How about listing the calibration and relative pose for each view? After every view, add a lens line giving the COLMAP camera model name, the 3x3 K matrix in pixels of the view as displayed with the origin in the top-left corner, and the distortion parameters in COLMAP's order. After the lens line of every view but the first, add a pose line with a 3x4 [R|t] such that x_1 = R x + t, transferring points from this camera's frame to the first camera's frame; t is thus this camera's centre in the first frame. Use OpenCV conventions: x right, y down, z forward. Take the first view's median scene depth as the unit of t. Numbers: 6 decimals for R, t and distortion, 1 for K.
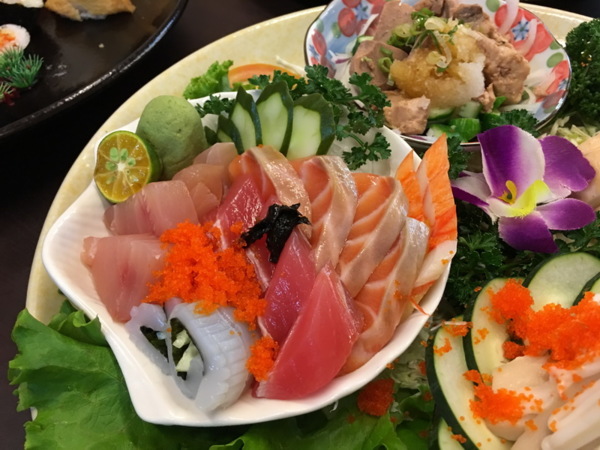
lens RADIAL K [[521.3, 0, 297.0], [0, 521.3, 226.3], [0, 0, 1]] dist [0.079875, -0.141229]
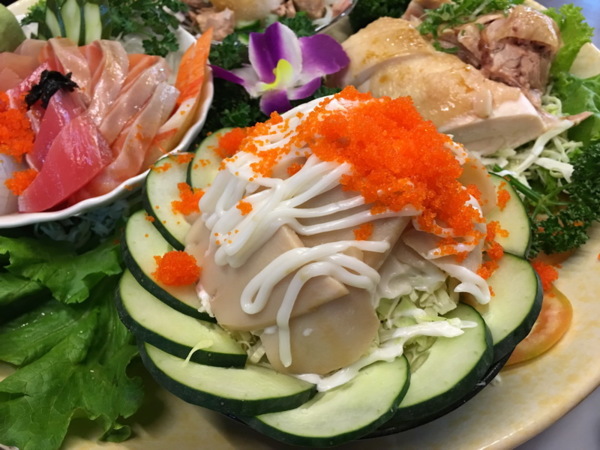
lens RADIAL K [[521.3, 0, 301.4], [0, 521.3, 230.7], [0, 0, 1]] dist [0.079875, -0.141229]
pose [[0.999267, -0.028668, 0.025357, 0.360462], [0.028132, 0.999379, 0.021240, 0.227401], [-0.025950, -0.020511, 0.999453, -0.190498]]
